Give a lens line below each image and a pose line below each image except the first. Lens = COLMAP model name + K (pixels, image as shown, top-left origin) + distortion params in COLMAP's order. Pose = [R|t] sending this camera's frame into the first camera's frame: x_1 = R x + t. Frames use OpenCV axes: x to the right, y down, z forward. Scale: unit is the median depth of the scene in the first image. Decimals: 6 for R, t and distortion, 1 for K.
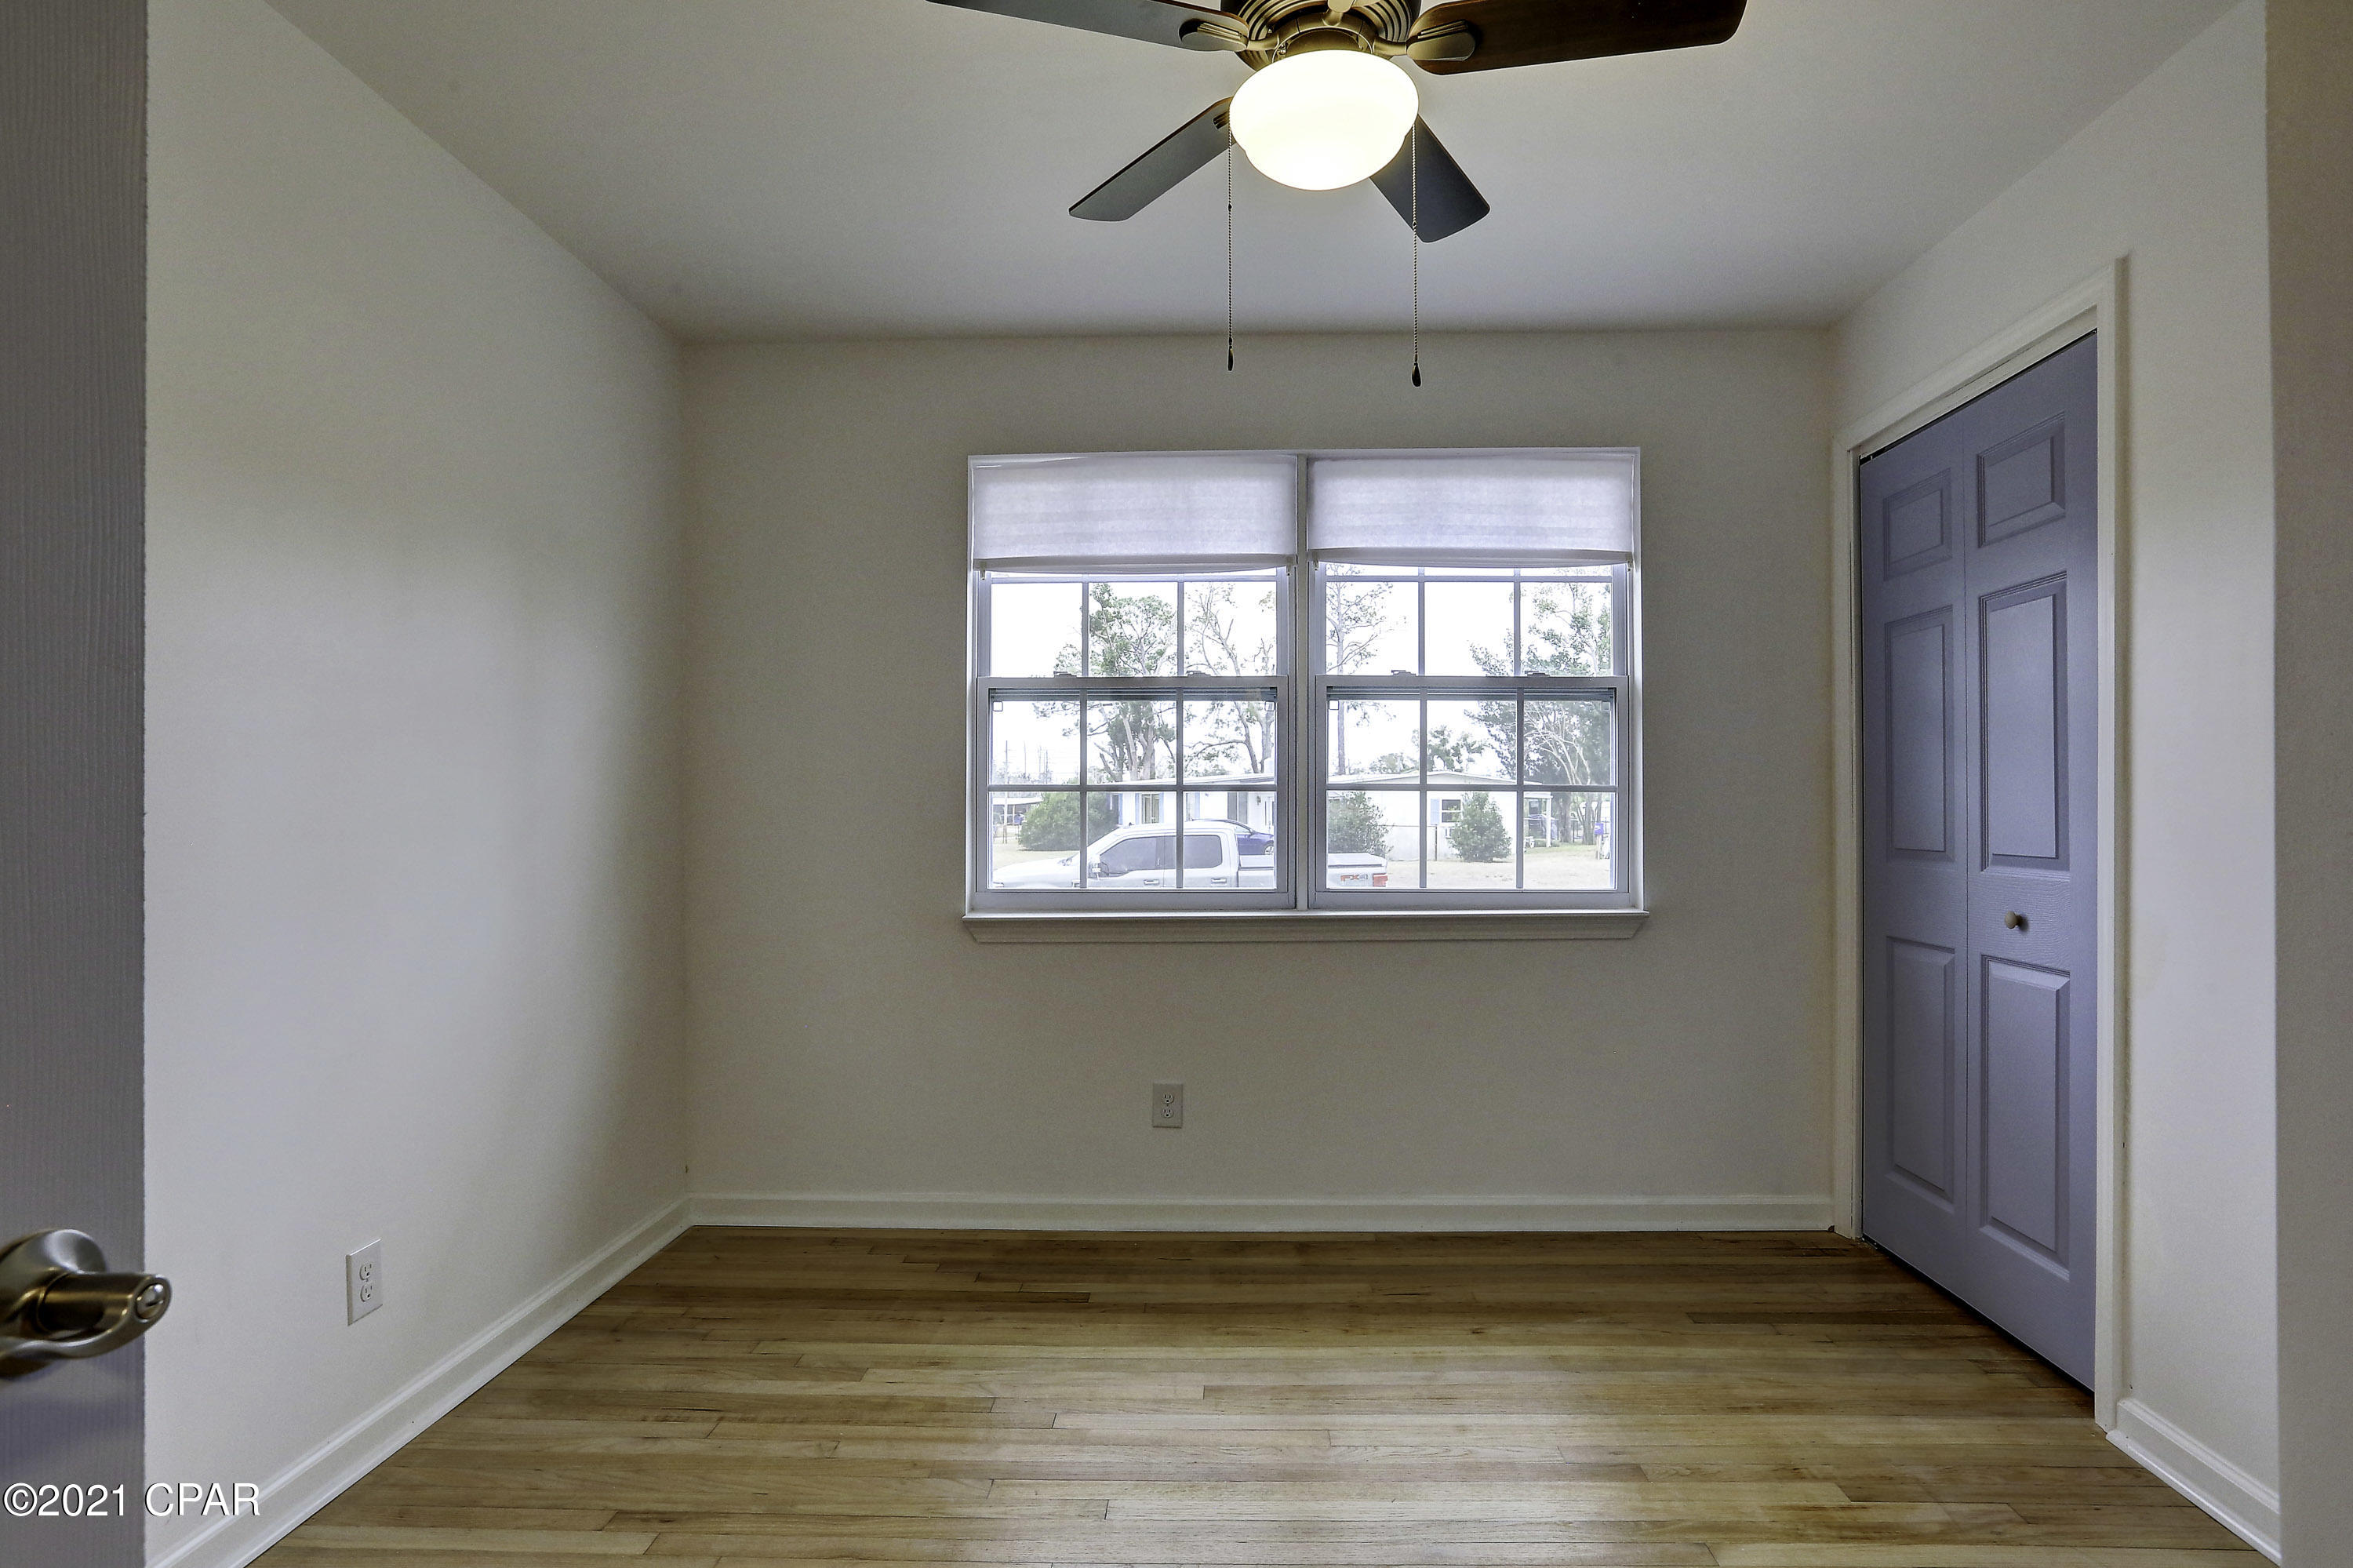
lens RADIAL K [[1310.3, 0, 1176.5], [0, 1310.3, 784.0], [0, 0, 1]] dist [-0.047356, 0.001699]
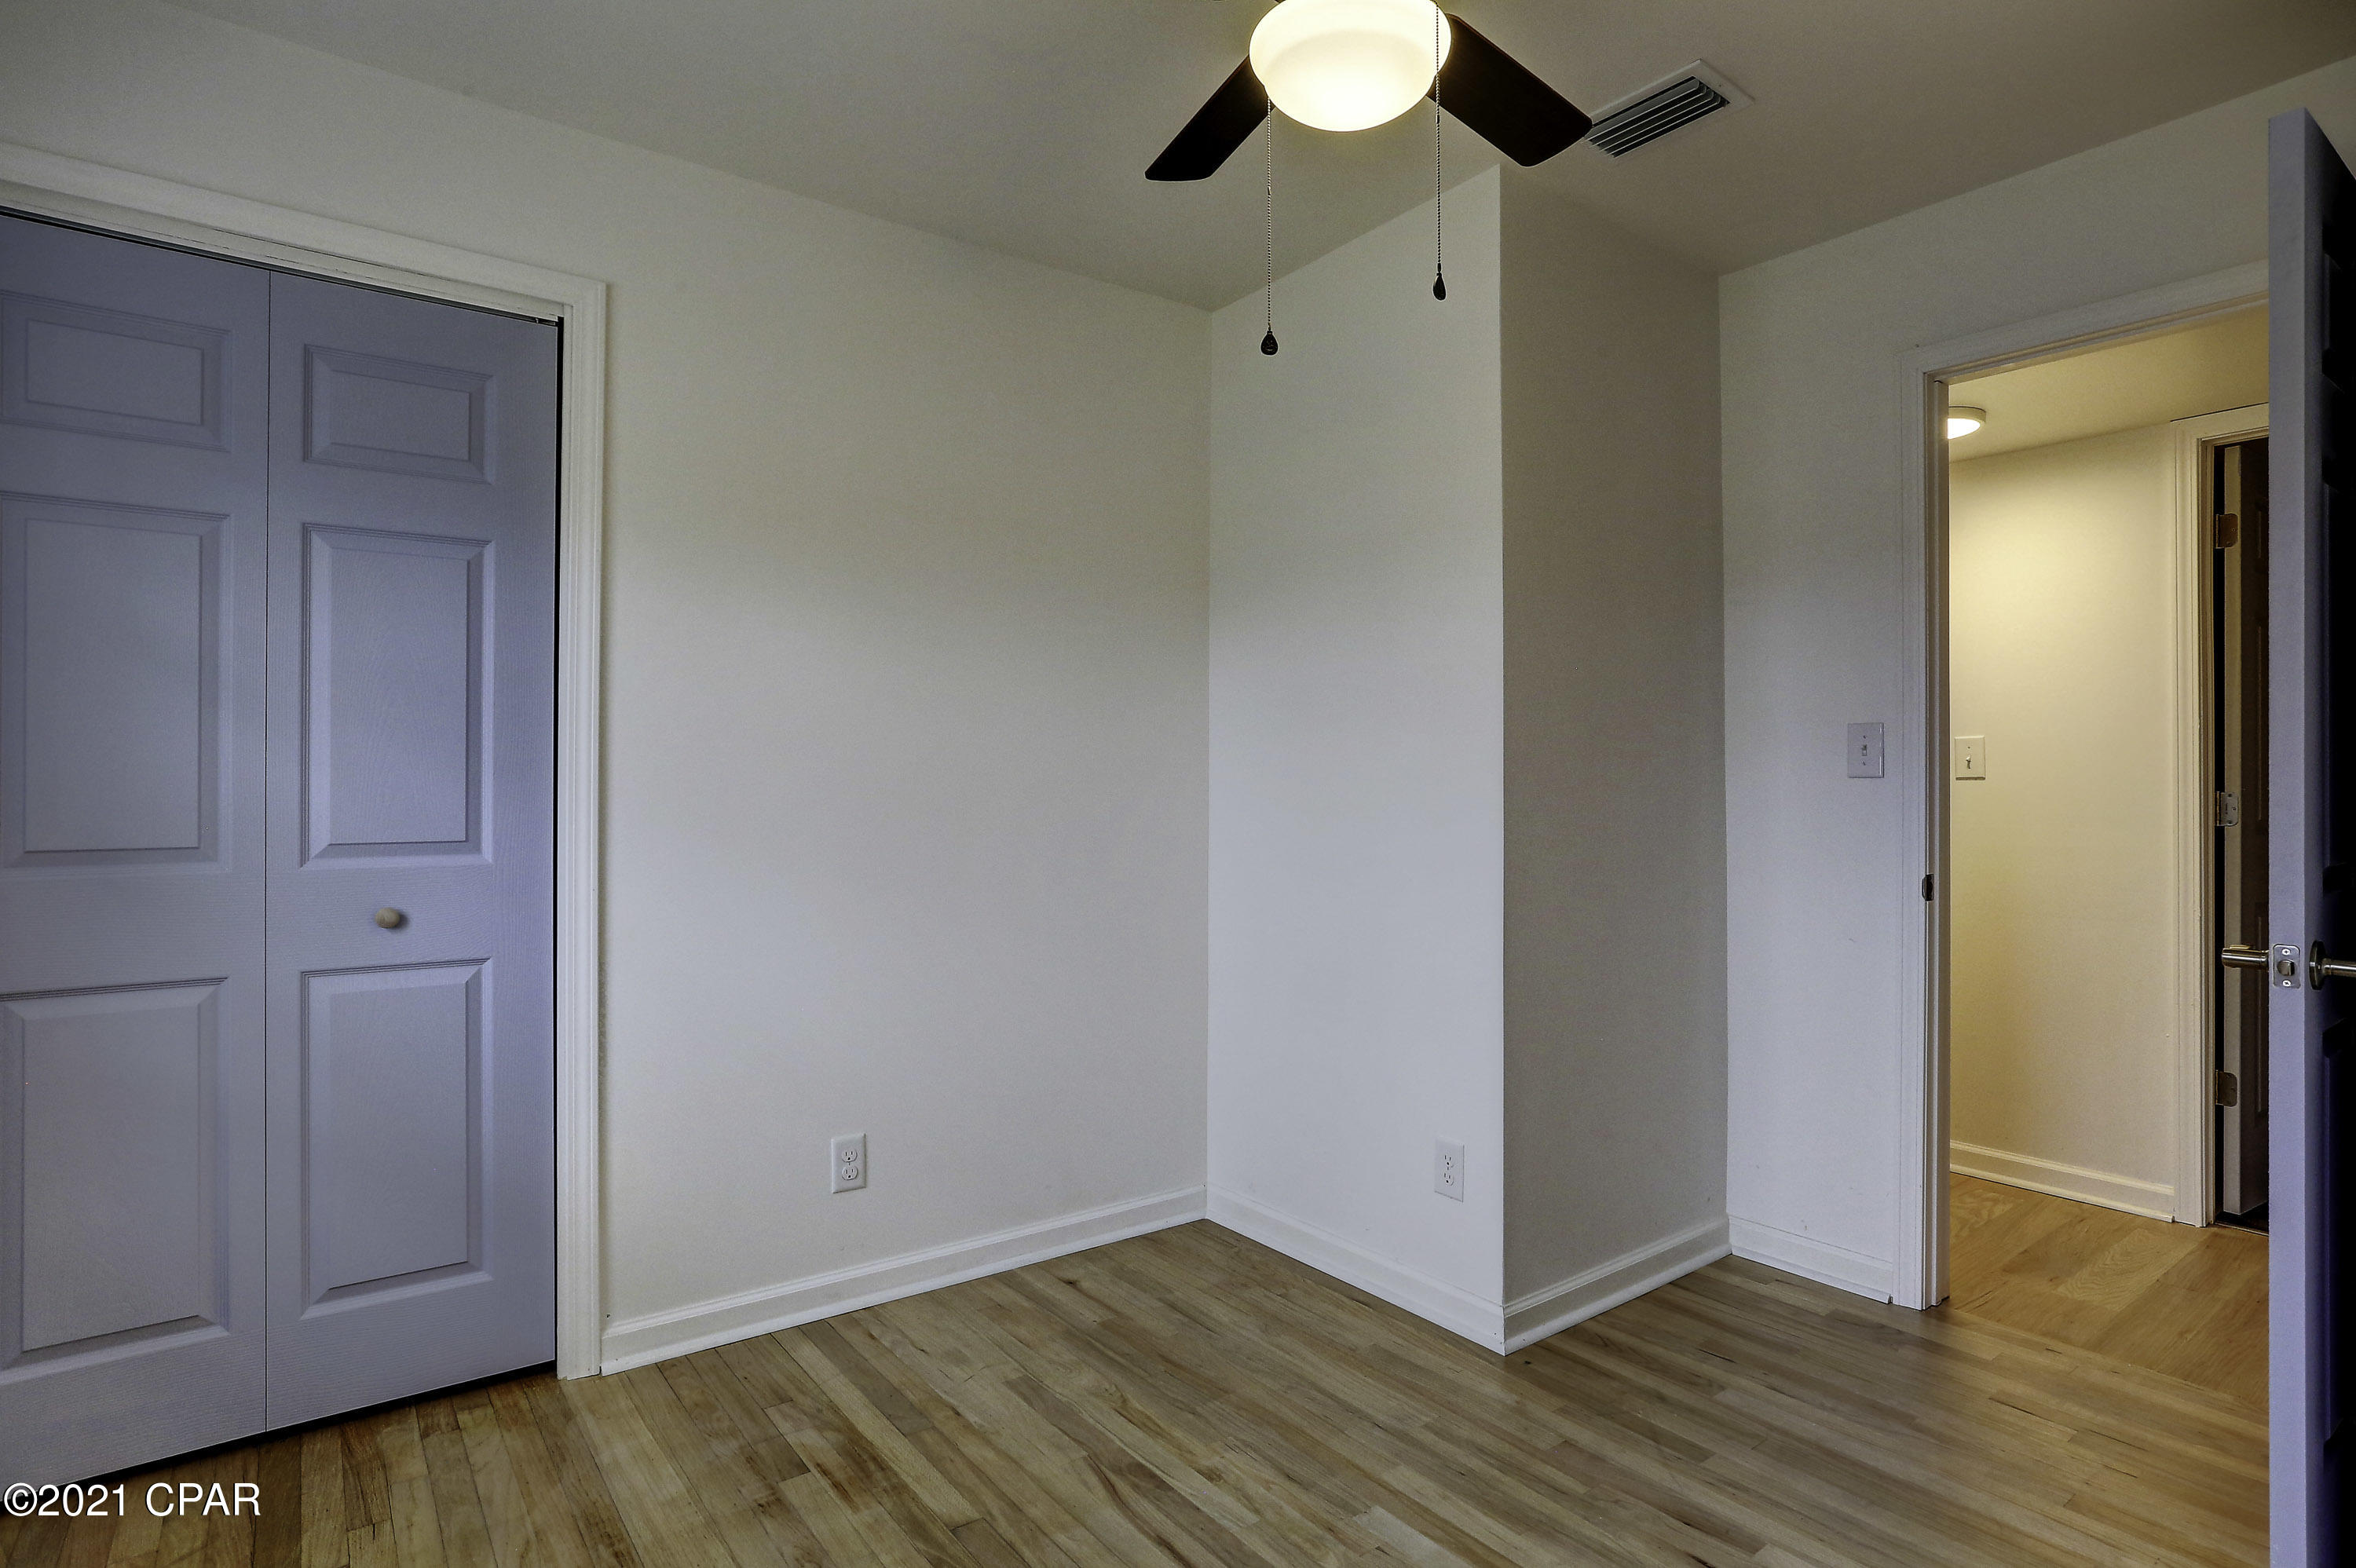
lens RADIAL K [[1311.8, 0, 1178.0], [0, 1311.8, 784.0], [0, 0, 1]] dist [-0.047356, 0.001699]
pose [[-0.672491, 0.000254, 0.740106, -0.357466], [-0.011453, 0.999877, -0.010750, 0.020377], [-0.740017, -0.015706, -0.672405, 1.247235]]
